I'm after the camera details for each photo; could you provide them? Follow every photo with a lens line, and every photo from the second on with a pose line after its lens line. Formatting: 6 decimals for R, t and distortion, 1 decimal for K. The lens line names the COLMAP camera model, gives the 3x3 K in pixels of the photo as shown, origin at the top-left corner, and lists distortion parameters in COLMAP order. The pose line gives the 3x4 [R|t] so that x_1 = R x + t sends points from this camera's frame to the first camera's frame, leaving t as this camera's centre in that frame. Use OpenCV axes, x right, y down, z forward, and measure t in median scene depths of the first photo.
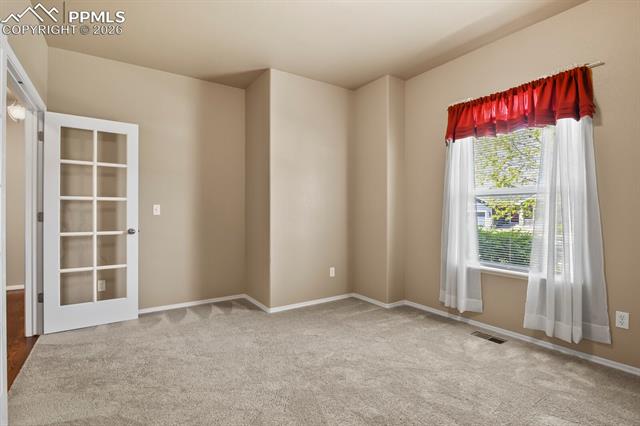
lens RADIAL K [[314.7, 0, 317.6], [0, 314.7, 210.8], [0, 0, 1]] dist [-0.002846, -0.002128]
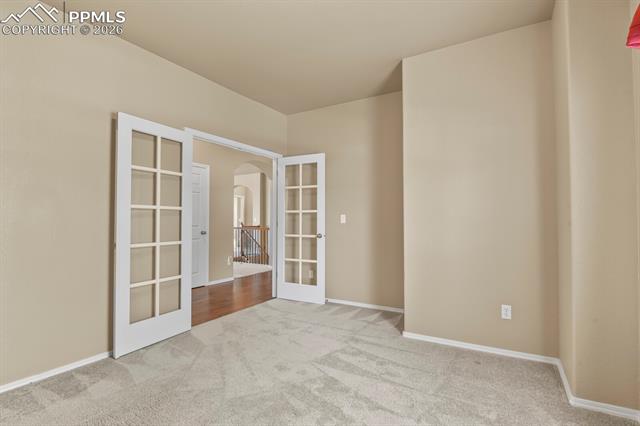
lens RADIAL K [[314.7, 0, 318.1], [0, 314.7, 211.8], [0, 0, 1]] dist [-0.002846, -0.002128]
pose [[0.428047, -0.021201, -0.903508, 0.587621], [0.009729, 0.999775, -0.018850, -0.009737], [0.903704, -0.000722, 0.428157, 0.437472]]
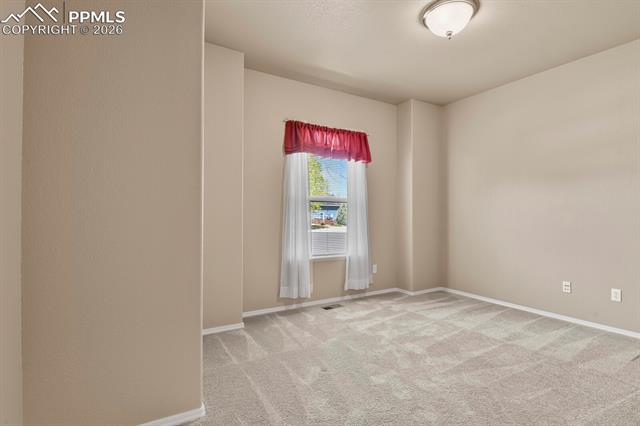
lens RADIAL K [[314.7, 0, 319.4], [0, 314.7, 212.9], [0, 0, 1]] dist [-0.002846, -0.002128]
pose [[0.068350, -0.007860, 0.997630, -0.715522], [-0.001899, 0.999966, 0.008008, -0.012955], [-0.997660, -0.002442, 0.068333, 0.847336]]
